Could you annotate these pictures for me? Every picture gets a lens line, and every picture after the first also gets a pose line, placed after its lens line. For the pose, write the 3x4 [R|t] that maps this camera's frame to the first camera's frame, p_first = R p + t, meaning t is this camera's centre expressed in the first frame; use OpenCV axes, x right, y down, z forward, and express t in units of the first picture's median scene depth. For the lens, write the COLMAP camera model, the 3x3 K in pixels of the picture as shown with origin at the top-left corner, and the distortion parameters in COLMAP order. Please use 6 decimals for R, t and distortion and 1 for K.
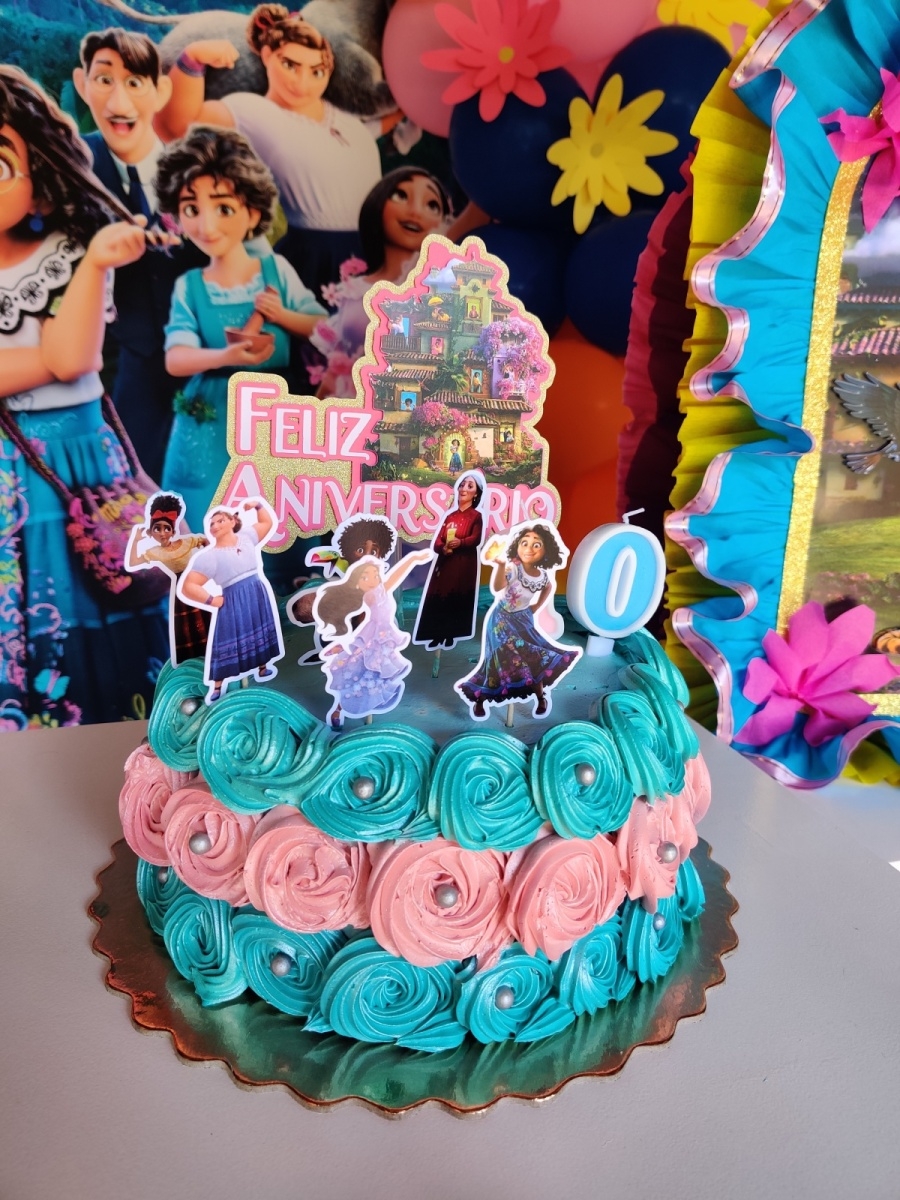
lens RADIAL K [[912.8, 0, 431.2], [0, 912.8, 588.0], [0, 0, 1]] dist [0.039662, -0.034765]
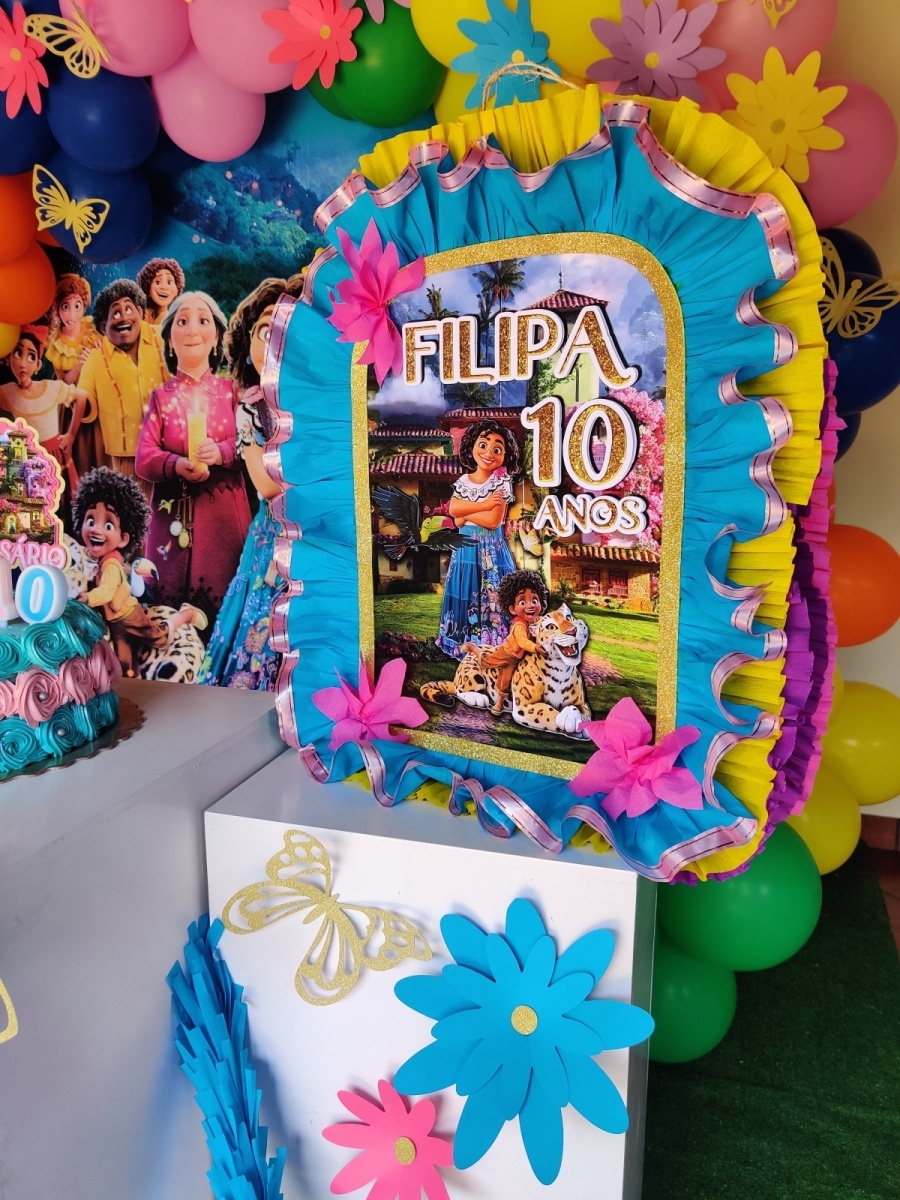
lens RADIAL K [[890.2, 0, 450.3], [0, 890.2, 596.3], [0, 0, 1]] dist [0.044490, -0.051109]
pose [[0.837362, 0.076745, -0.541235, 0.532810], [-0.127409, 0.990228, -0.056708, -0.003069], [0.531594, 0.116444, 0.838957, -0.019588]]
